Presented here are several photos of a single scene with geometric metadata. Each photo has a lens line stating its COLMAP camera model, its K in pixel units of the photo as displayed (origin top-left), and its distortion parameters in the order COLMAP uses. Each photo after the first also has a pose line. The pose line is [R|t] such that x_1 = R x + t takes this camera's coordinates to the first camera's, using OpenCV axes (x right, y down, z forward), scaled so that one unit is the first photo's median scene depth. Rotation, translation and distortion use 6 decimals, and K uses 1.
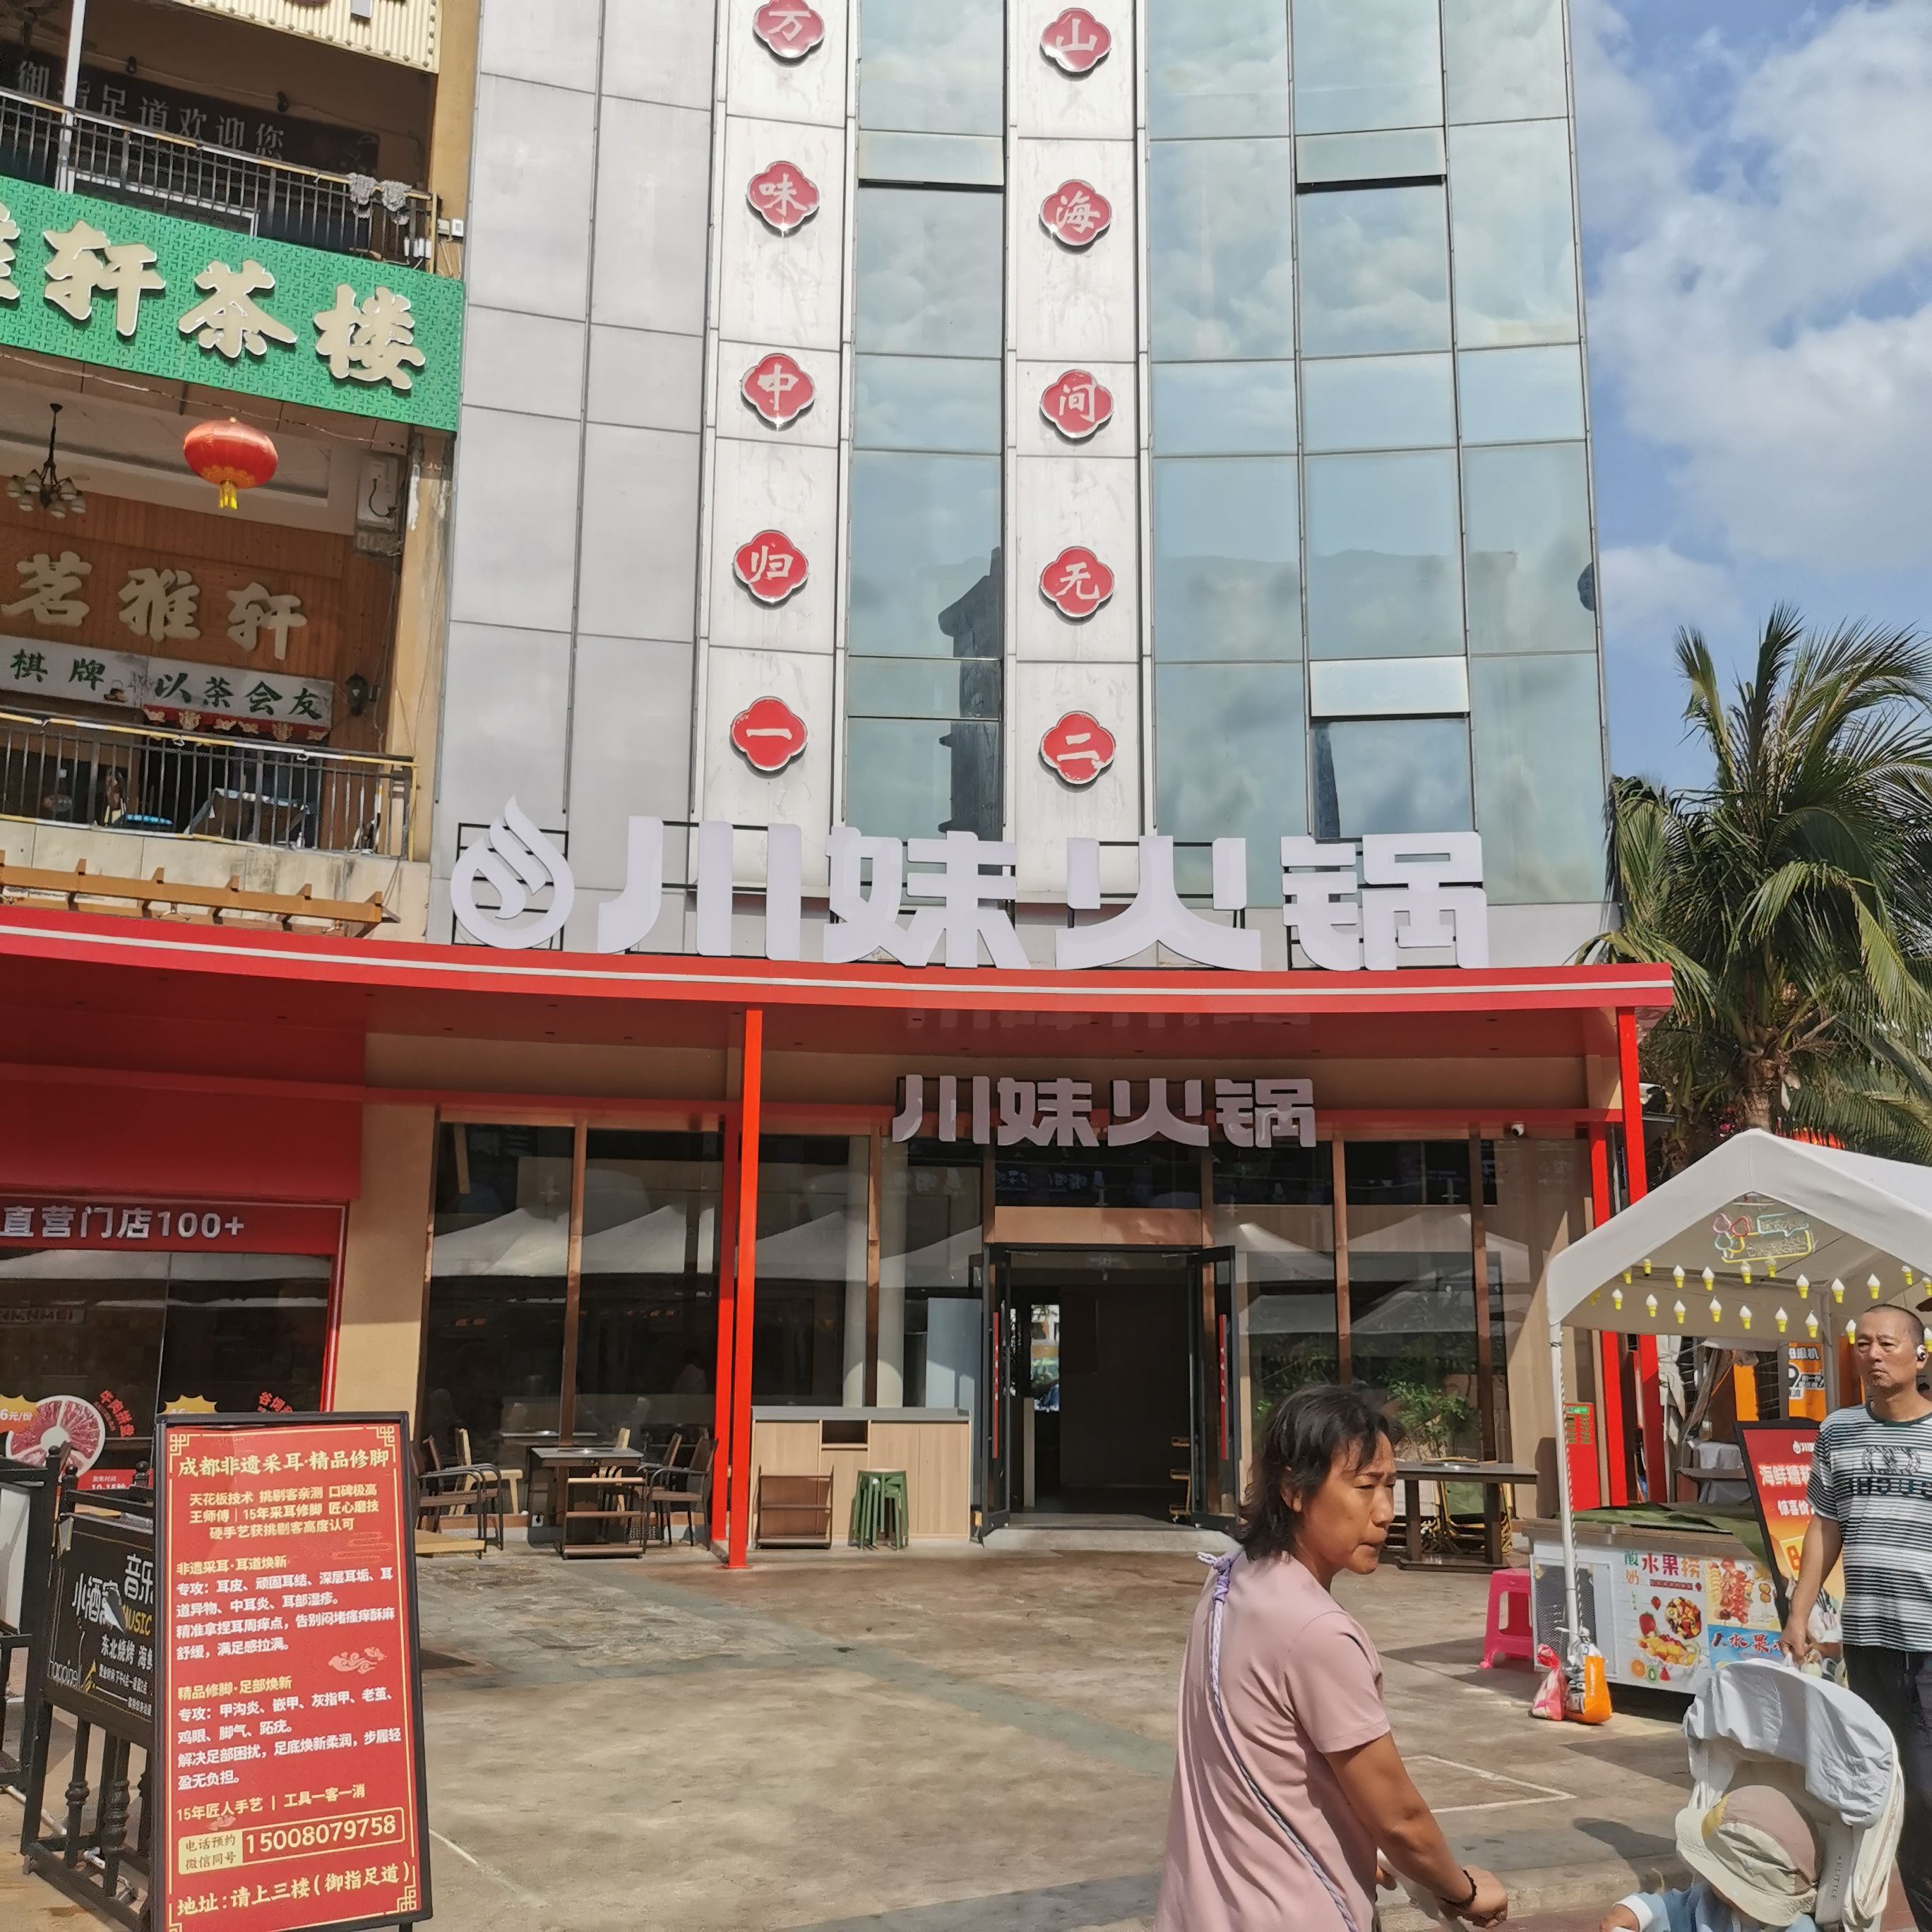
lens RADIAL K [[1928.9, 0, 990.6], [0, 1928.9, 1023.3], [0, 0, 1]] dist [0.079346, -0.106515]
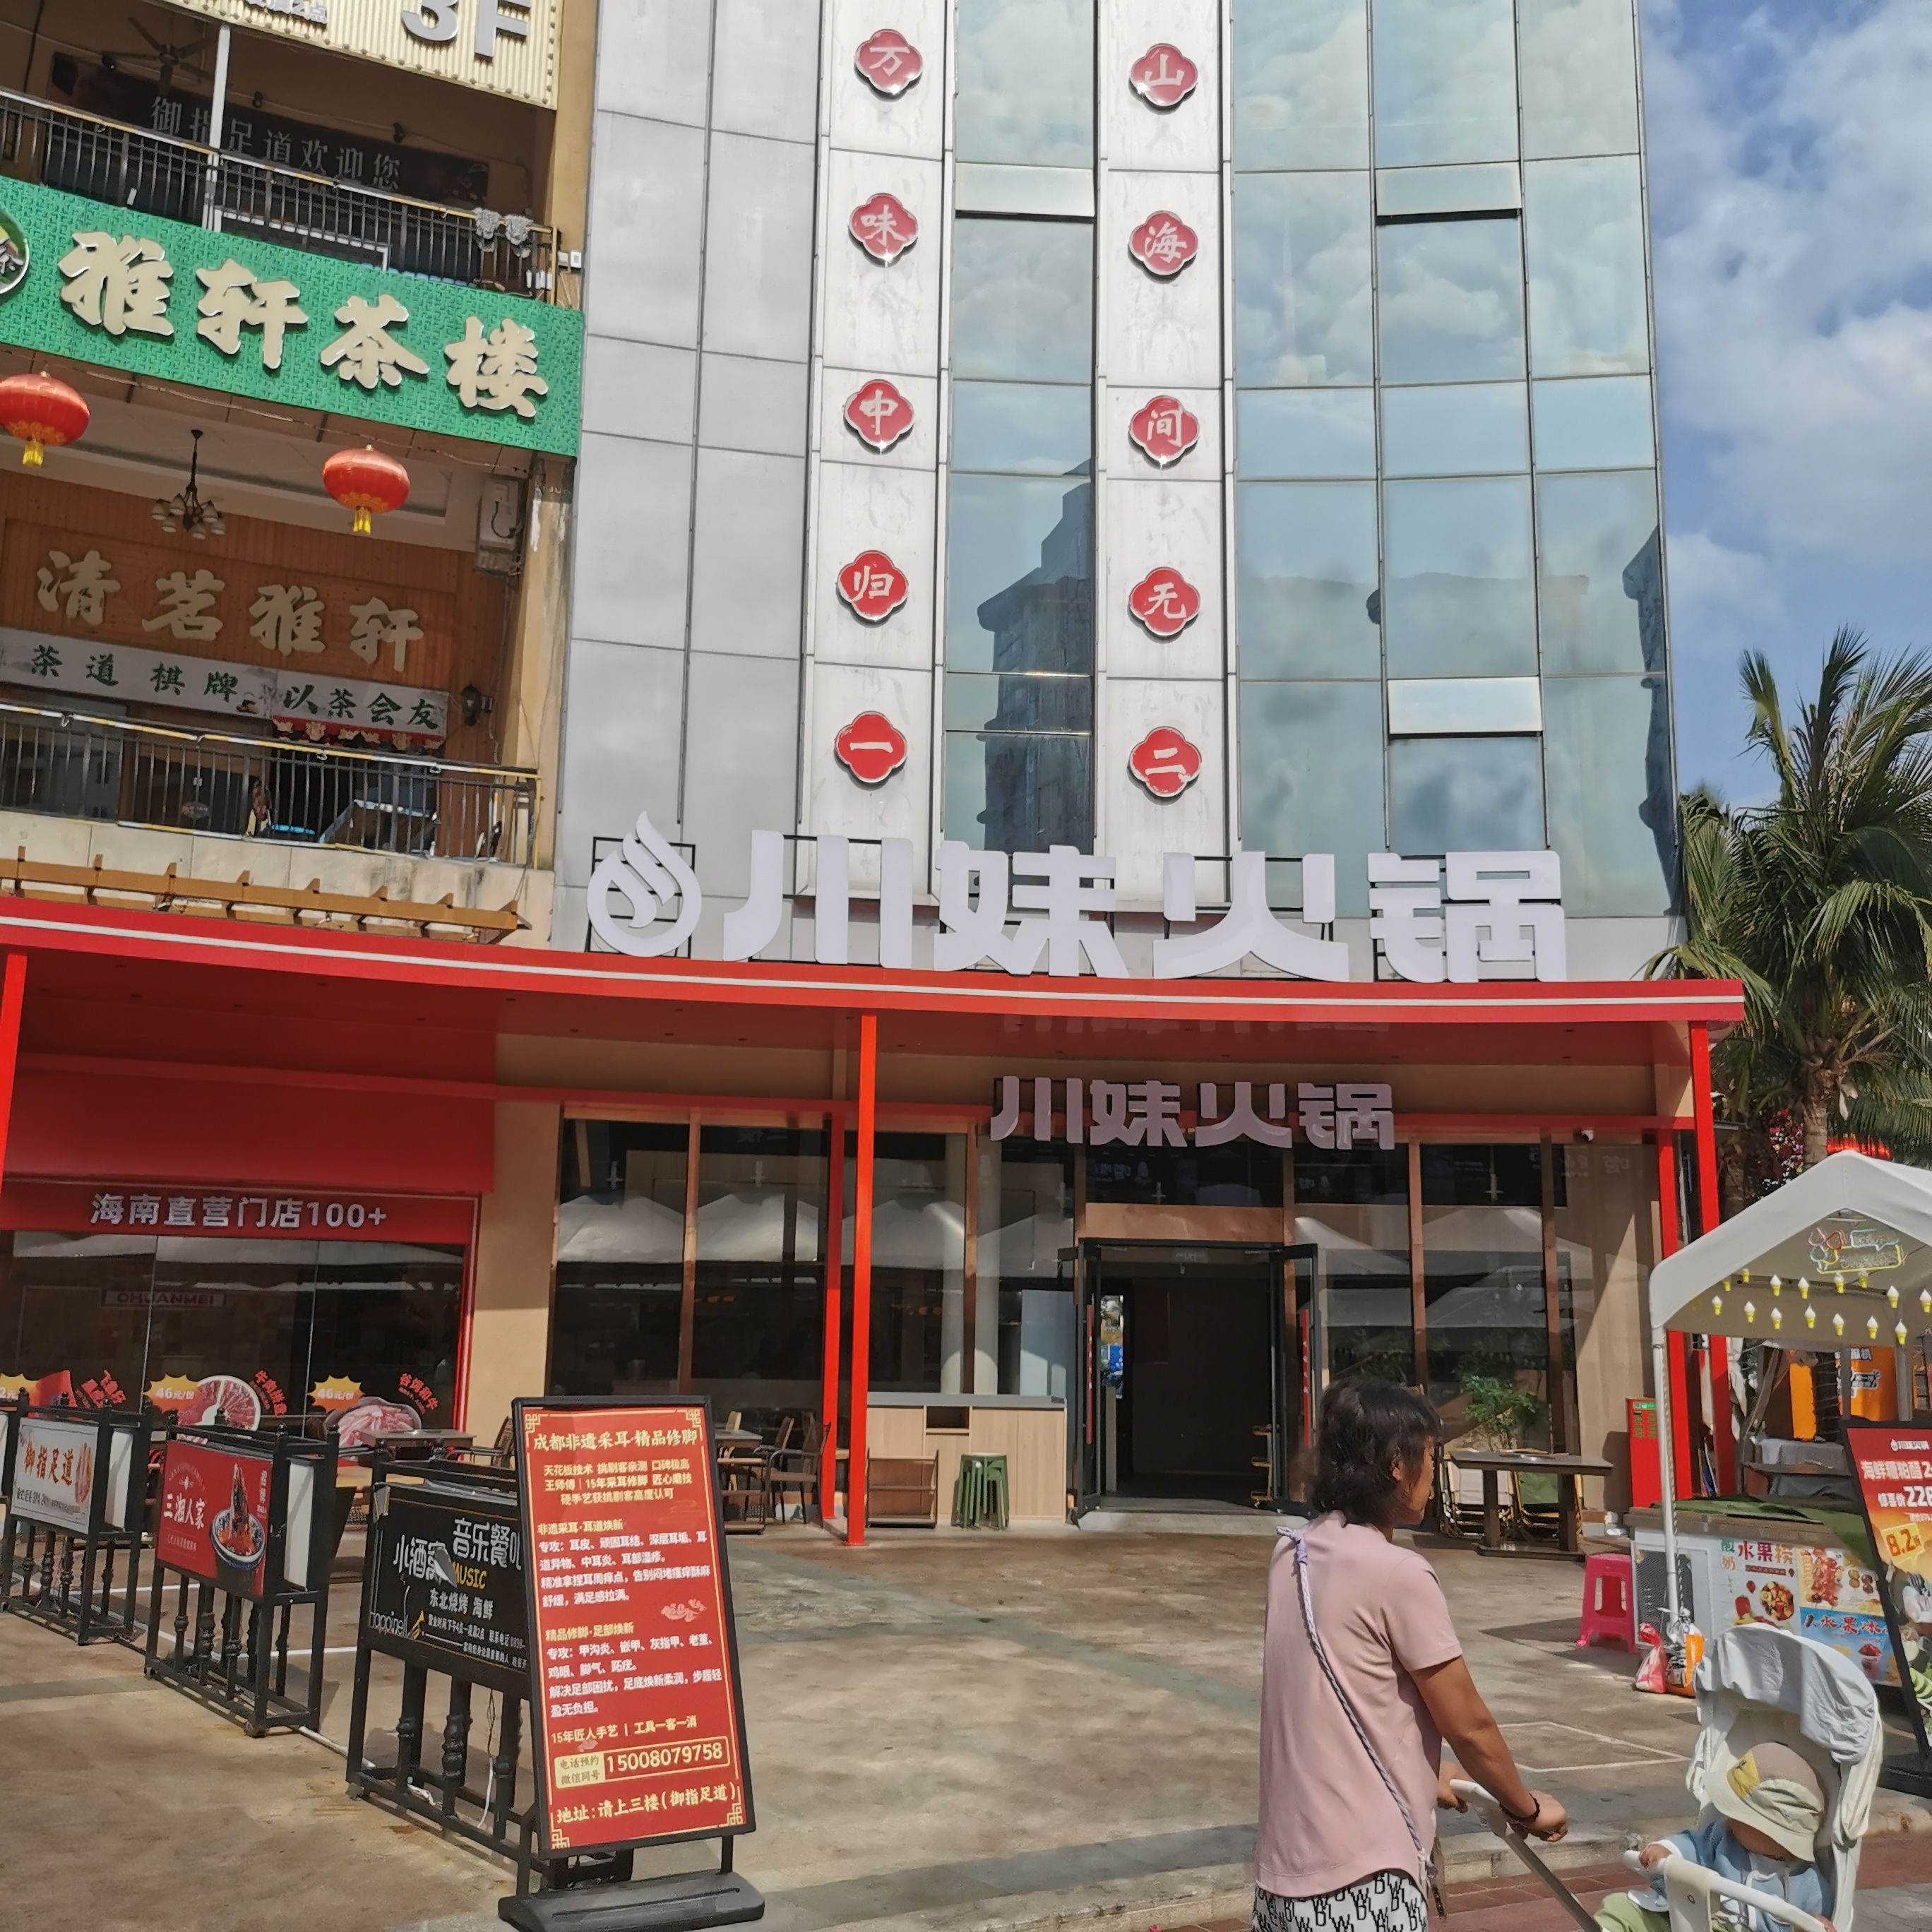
lens RADIAL K [[1937.5, 0, 999.2], [0, 1937.5, 1007.1], [0, 0, 1]] dist [0.066491, -0.056392]
pose [[0.999918, 0.010836, -0.006779, -0.041072], [-0.010835, 0.999941, 0.000061, -0.011303], [0.006779, 0.000013, 0.999977, -0.051397]]
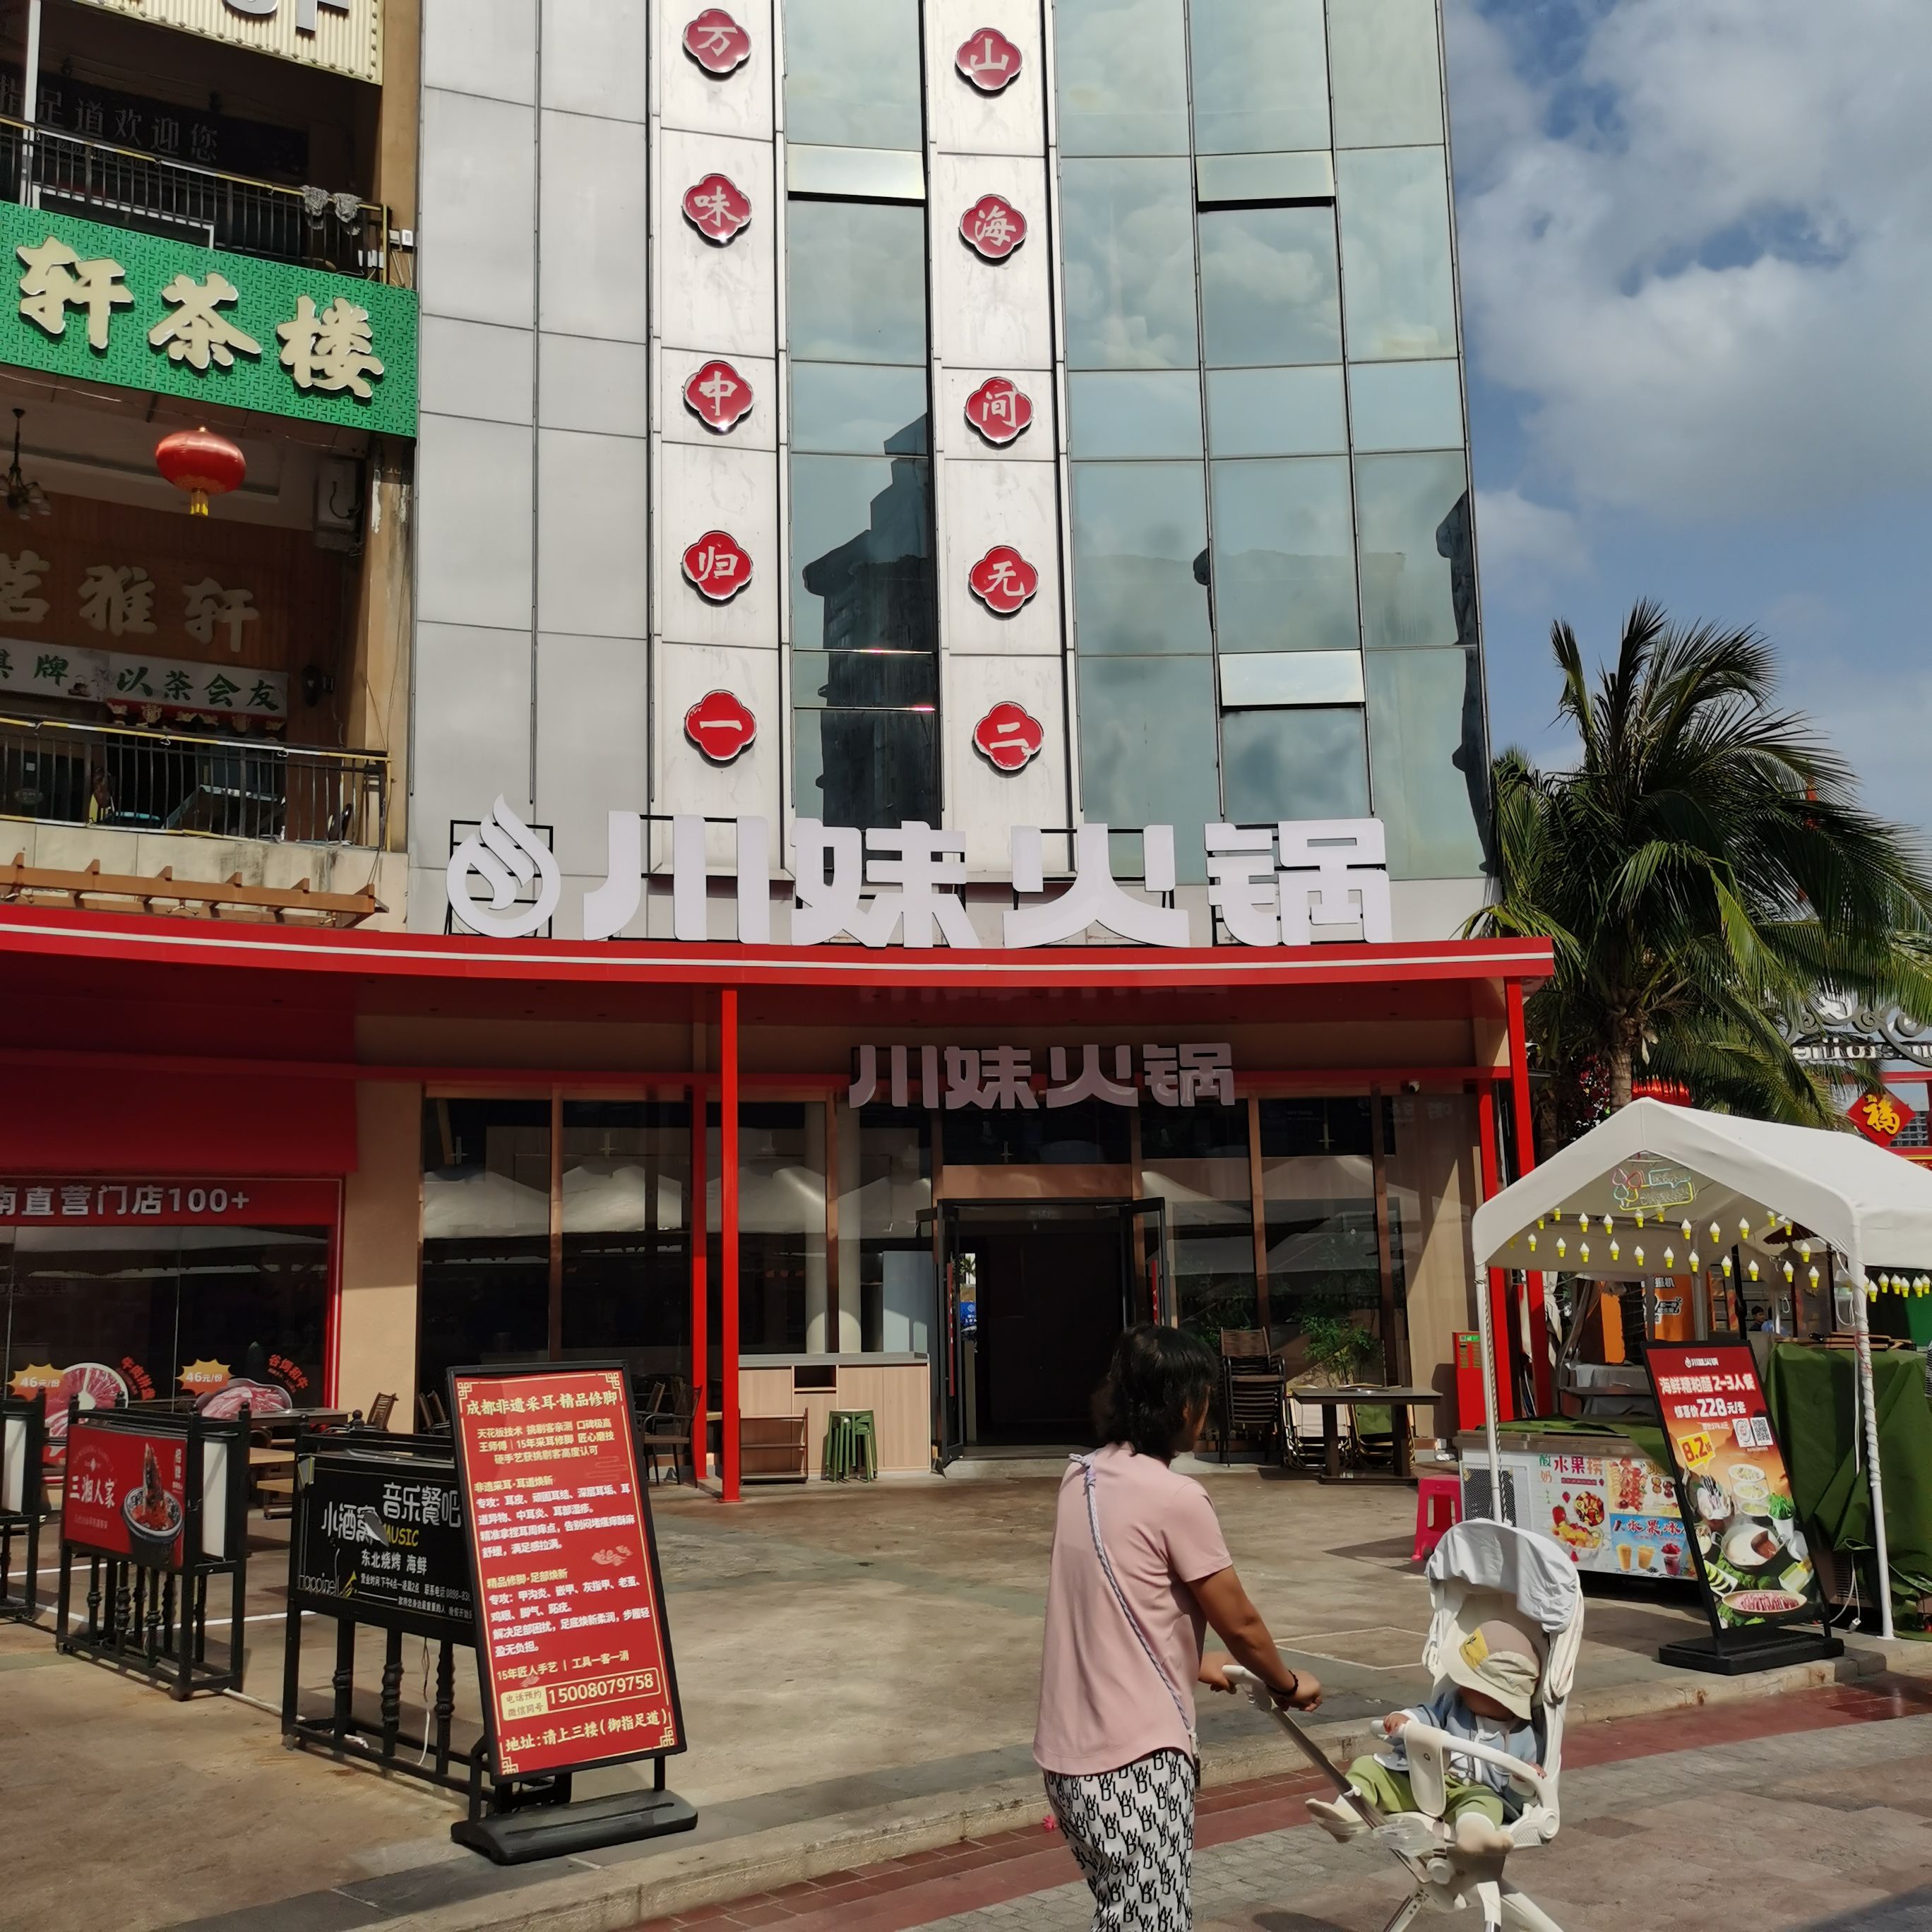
lens RADIAL K [[1933.4, 0, 993.2], [0, 1933.4, 1012.8], [0, 0, 1]] dist [0.048795, -0.032850]
pose [[0.997139, -0.013165, 0.074430, -0.051898], [0.011452, 0.999661, 0.023401, -0.016620], [-0.074713, -0.022481, 0.996952, -0.084209]]
